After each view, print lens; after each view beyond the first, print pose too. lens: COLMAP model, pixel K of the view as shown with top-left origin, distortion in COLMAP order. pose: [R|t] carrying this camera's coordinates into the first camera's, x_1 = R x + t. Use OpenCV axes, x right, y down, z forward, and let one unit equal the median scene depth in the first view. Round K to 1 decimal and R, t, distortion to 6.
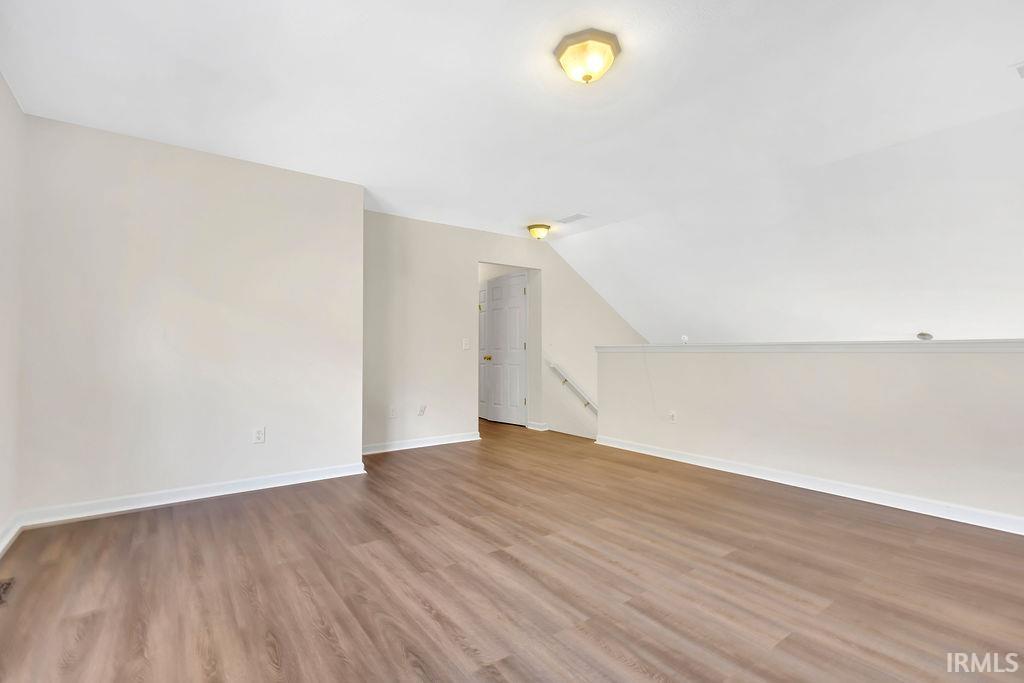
lens RADIAL K [[471.7, 0, 507.7], [0, 471.7, 352.4], [0, 0, 1]] dist [-0.000202, -0.000128]
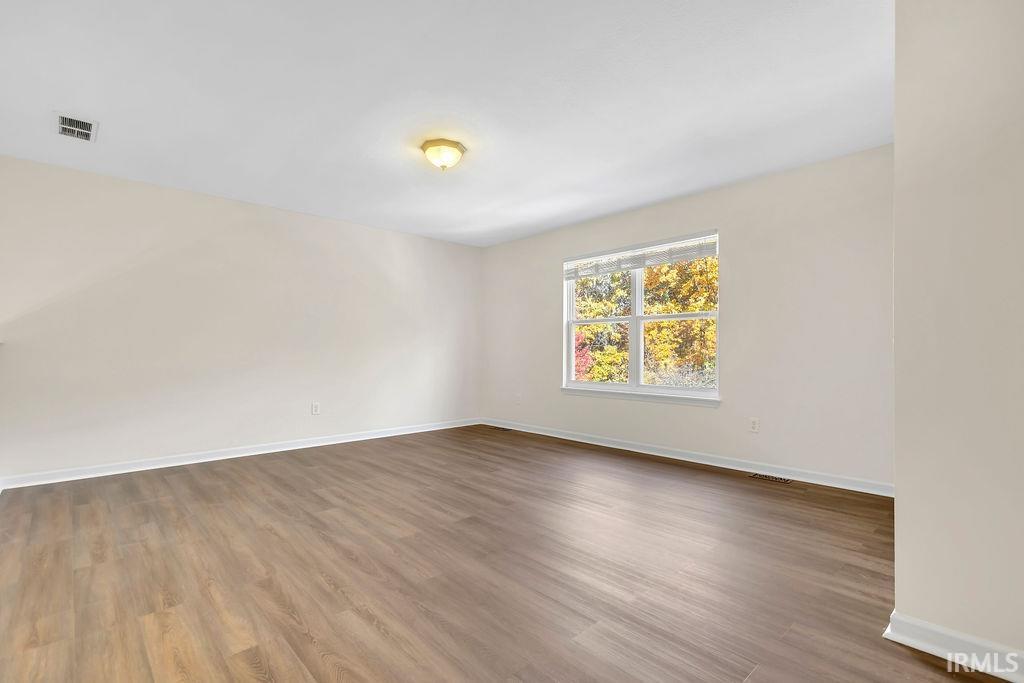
lens RADIAL K [[471.7, 0, 507.7], [0, 471.7, 352.4], [0, 0, 1]] dist [-0.000202, -0.000128]
pose [[-0.992992, 0.004735, -0.118087, 0.135331], [0.003648, 0.999949, 0.009418, -0.007811], [0.118126, 0.008922, -0.992959, 2.327569]]
